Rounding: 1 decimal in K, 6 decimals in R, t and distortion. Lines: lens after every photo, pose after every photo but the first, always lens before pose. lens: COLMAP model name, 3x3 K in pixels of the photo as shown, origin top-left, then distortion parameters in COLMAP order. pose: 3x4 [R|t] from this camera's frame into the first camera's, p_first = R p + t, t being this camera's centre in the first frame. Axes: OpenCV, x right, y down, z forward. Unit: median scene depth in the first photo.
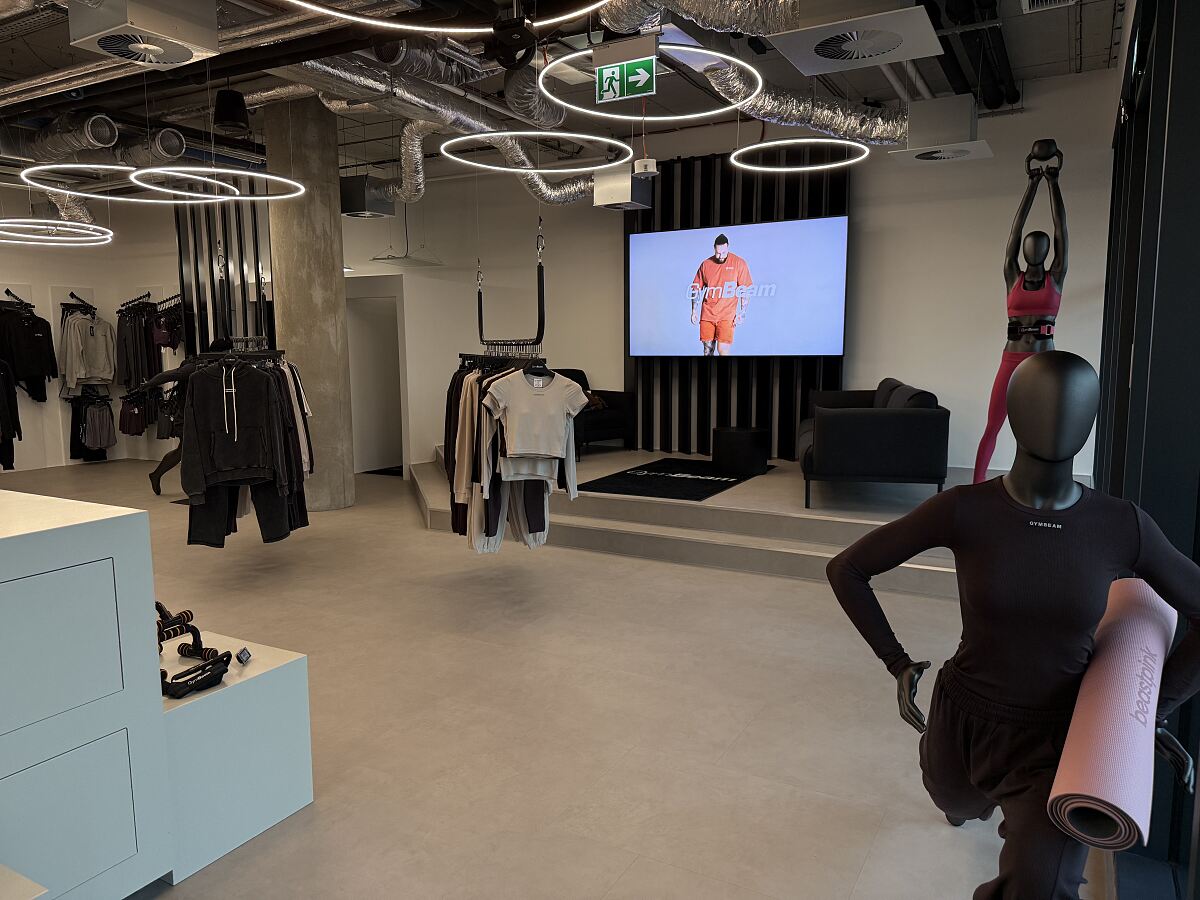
lens RADIAL K [[844.9, 0, 604.0], [0, 844.9, 451.2], [0, 0, 1]] dist [0.080381, -0.110598]
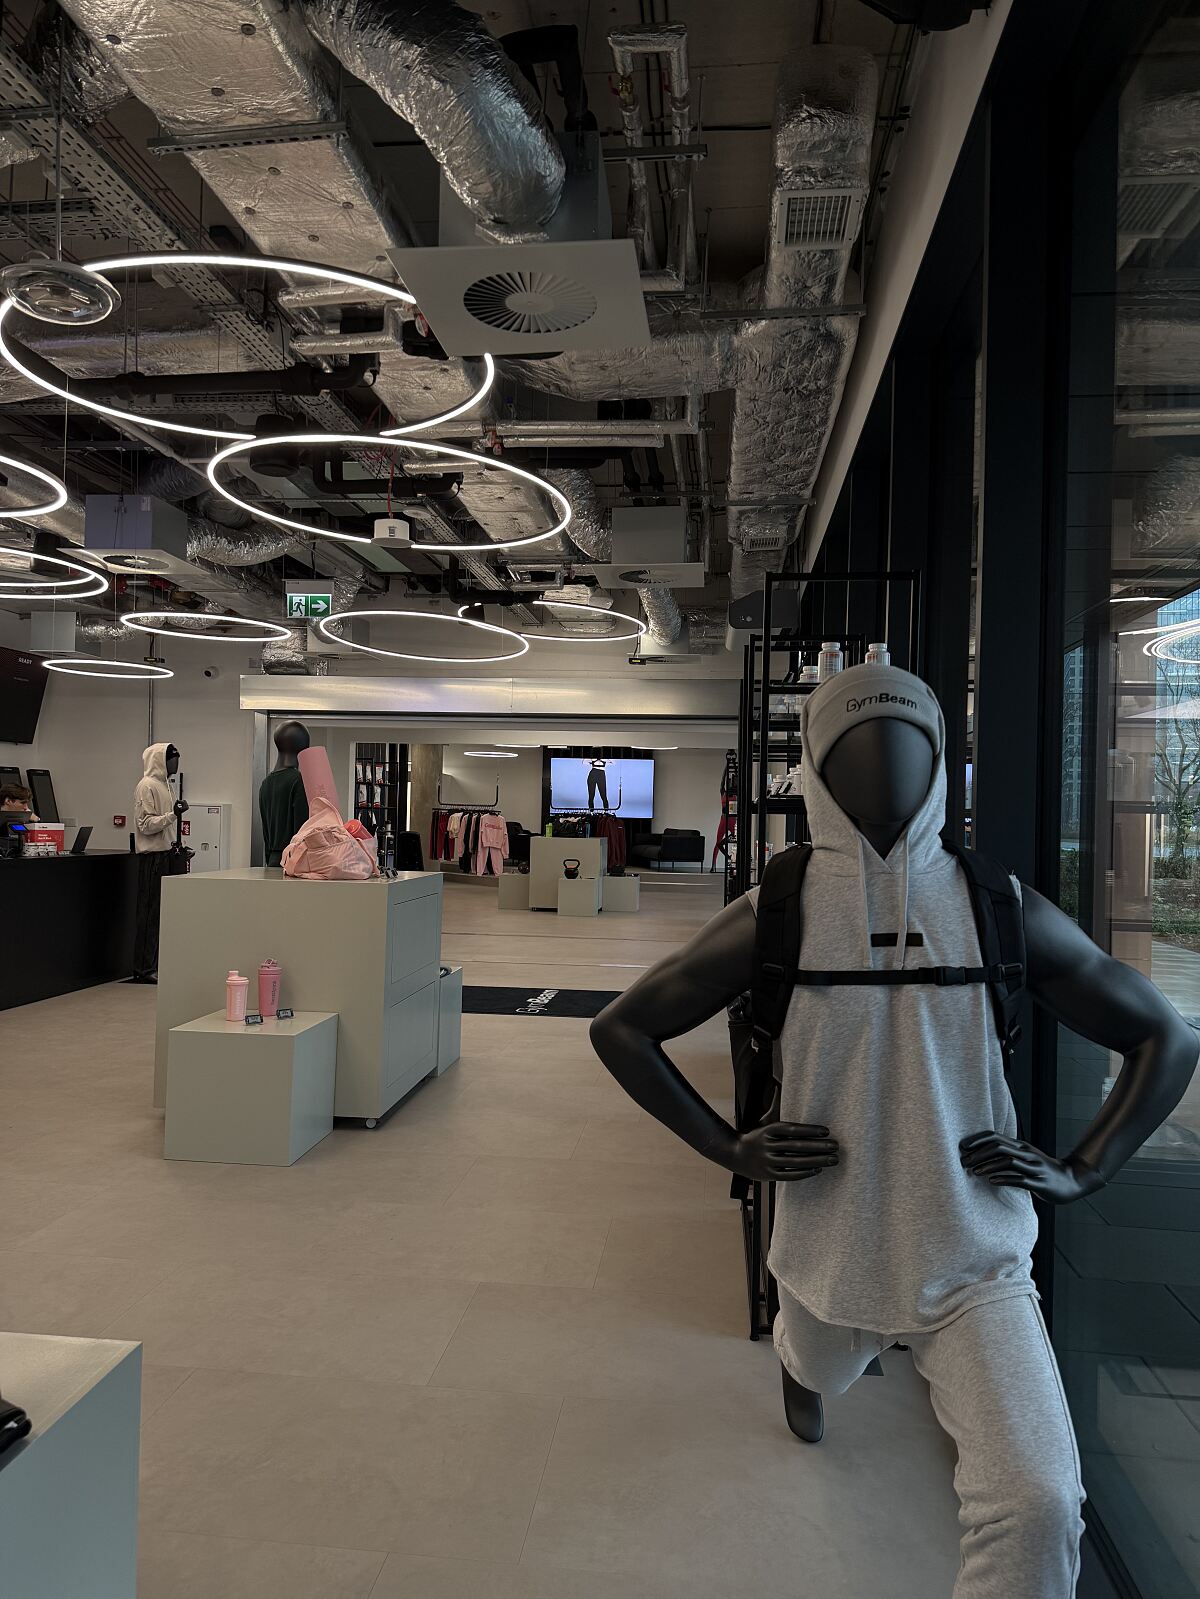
lens RADIAL K [[1118.0, 0, 599.6], [0, 1118.0, 804.4], [0, 0, 1]] dist [0.166634, -0.322874]
pose [[0.923050, 0.030902, 0.383437, -1.258612], [0.020724, 0.991326, -0.129783, 0.298265], [-0.384121, 0.127742, 0.914403, -2.133991]]
